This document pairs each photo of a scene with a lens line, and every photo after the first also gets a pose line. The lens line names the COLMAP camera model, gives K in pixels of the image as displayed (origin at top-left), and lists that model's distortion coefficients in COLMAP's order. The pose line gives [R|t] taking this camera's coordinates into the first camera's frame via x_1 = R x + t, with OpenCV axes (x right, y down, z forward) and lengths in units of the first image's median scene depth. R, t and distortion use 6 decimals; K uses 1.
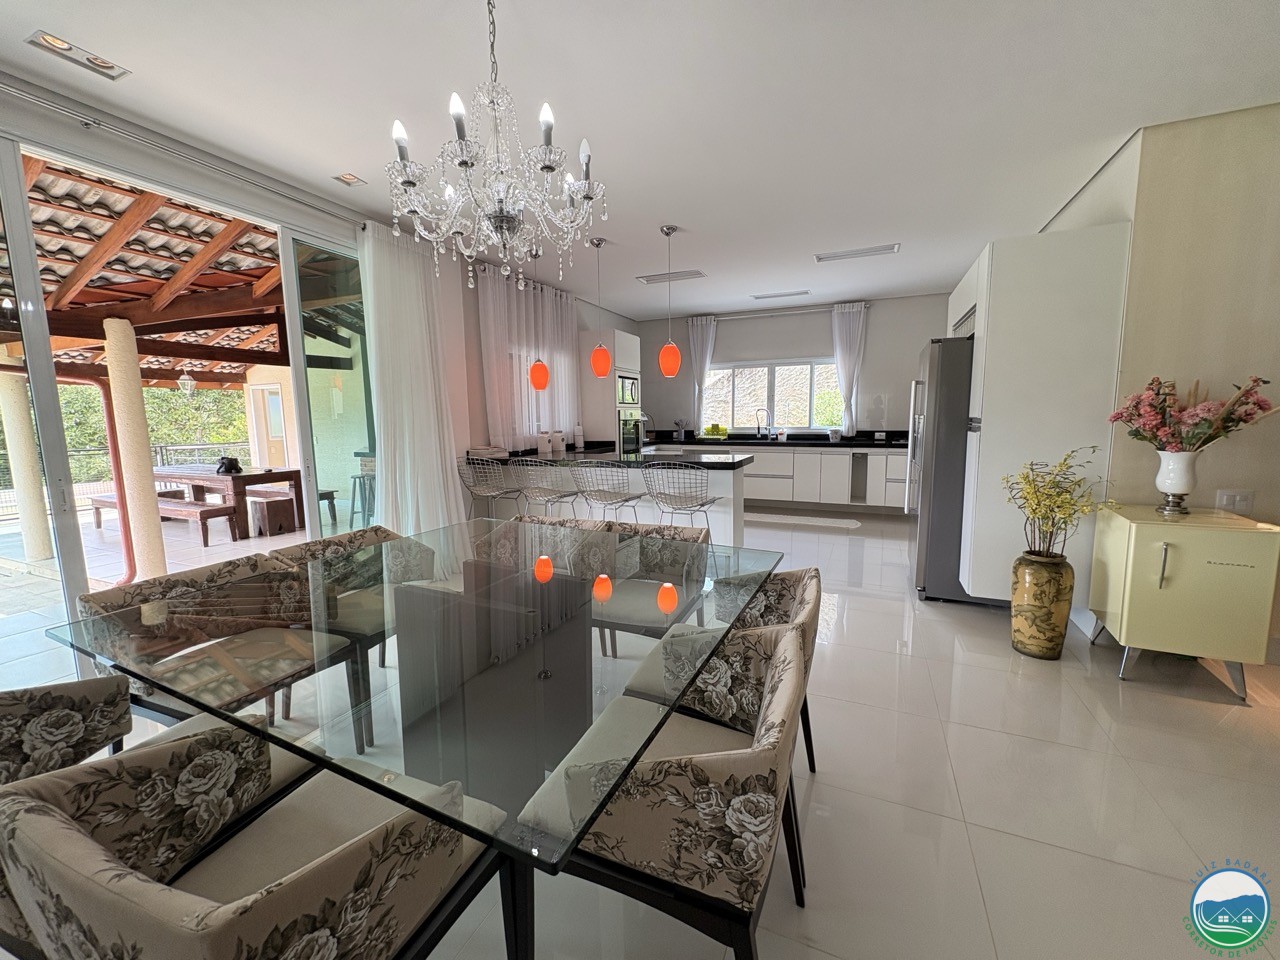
lens RADIAL K [[509.7, 0, 640.0], [0, 509.7, 480.0], [0, 0, 1]] dist [-0.000304, 0.008626]
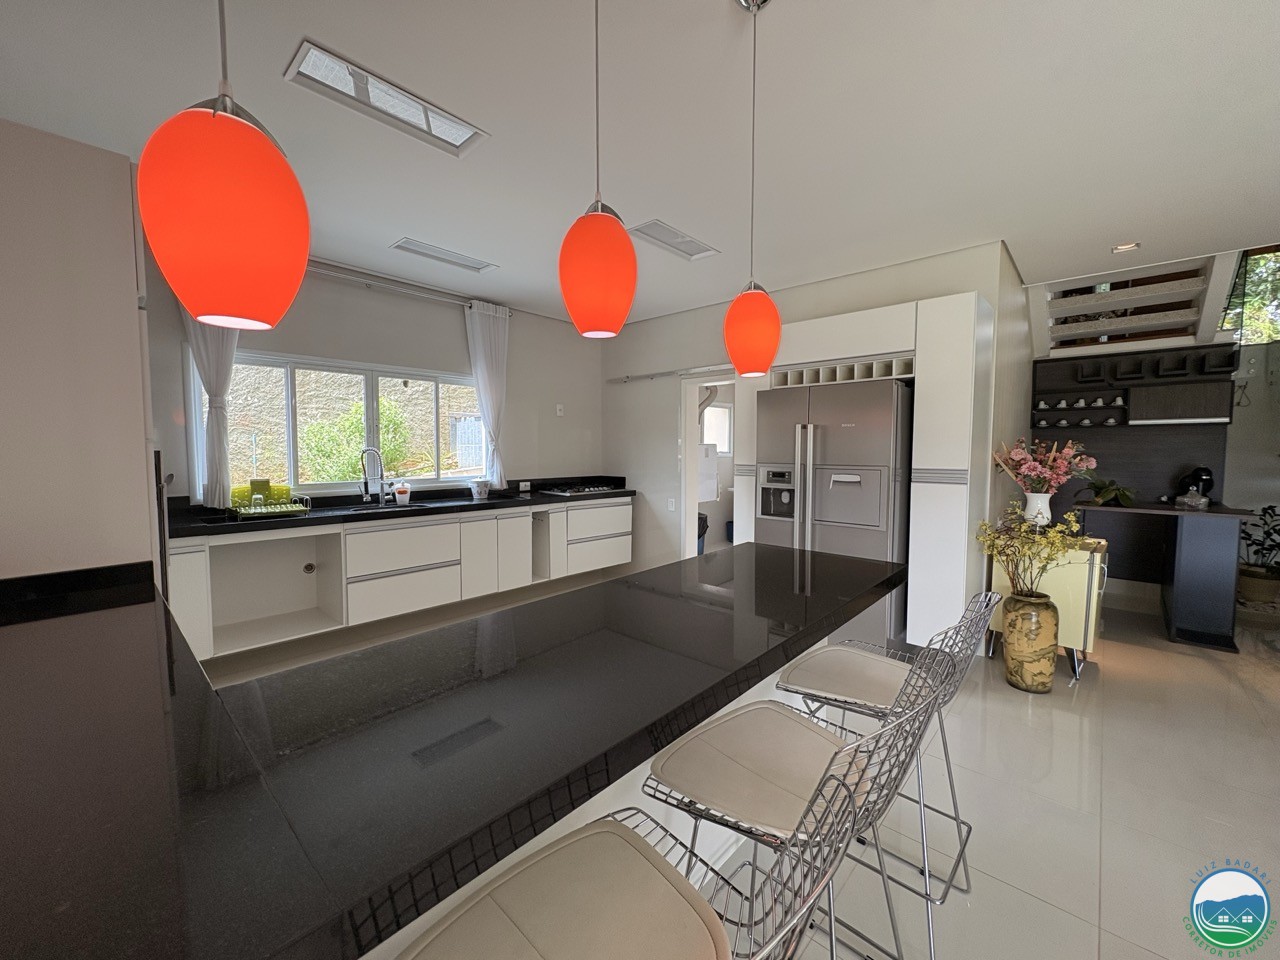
lens RADIAL K [[510.6, 0, 640.0], [0, 510.6, 480.0], [0, 0, 1]] dist [0.000291, 0.000285]
pose [[0.320898, -0.042907, 0.946141, -0.207098], [0.115313, 0.993311, 0.005936, -0.082334], [-0.940068, 0.107197, 0.323700, 0.597961]]
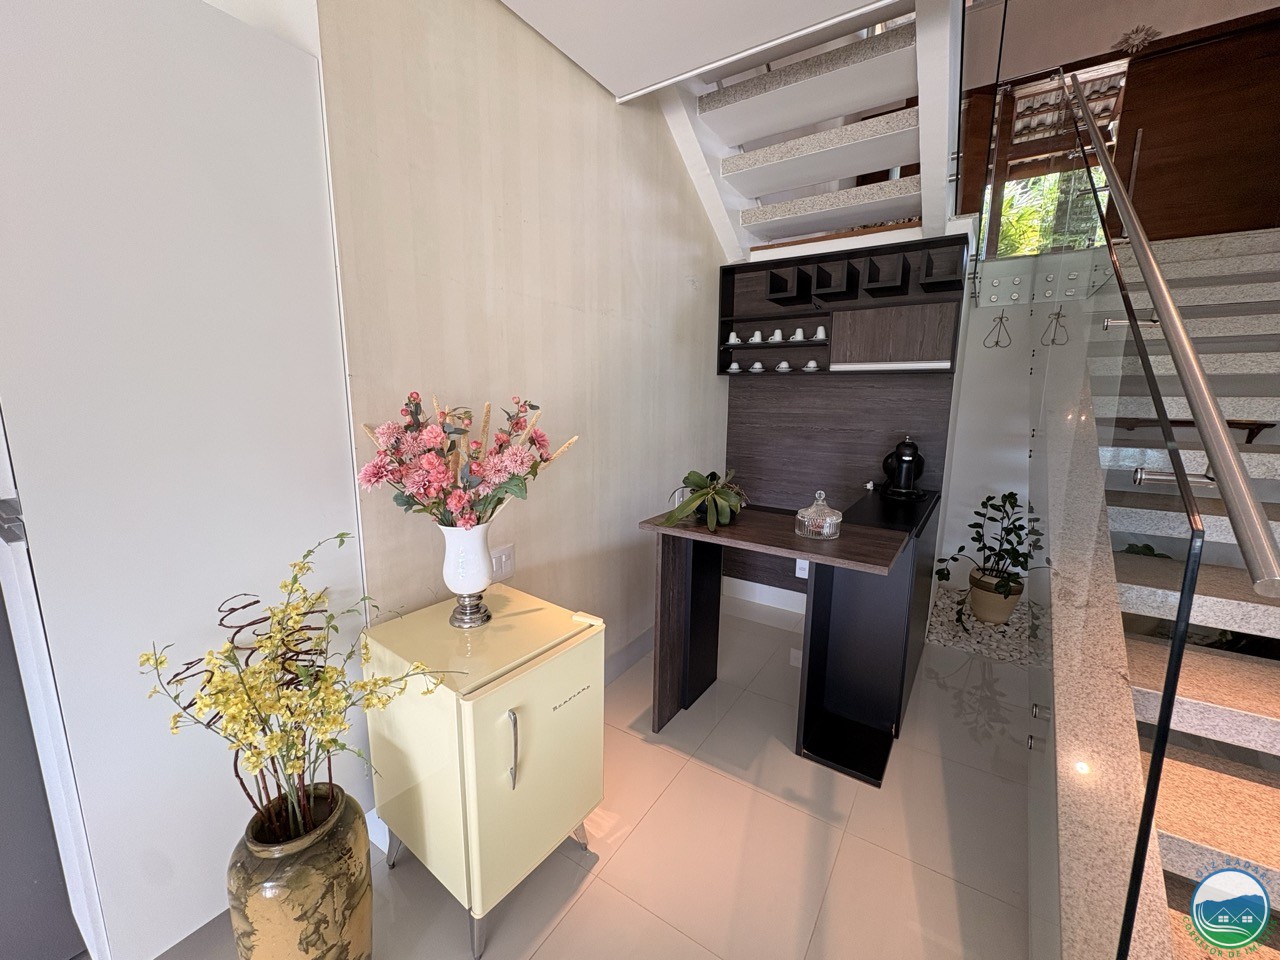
lens RADIAL K [[510.6, 0, 640.0], [0, 510.6, 480.0], [0, 0, 1]] dist [0.000291, 0.000285]
pose [[0.172694, -0.150970, 0.973337, 0.202841], [0.114526, 0.984559, 0.132391, -0.059648], [-0.978295, 0.088609, 0.187317, 0.266932]]
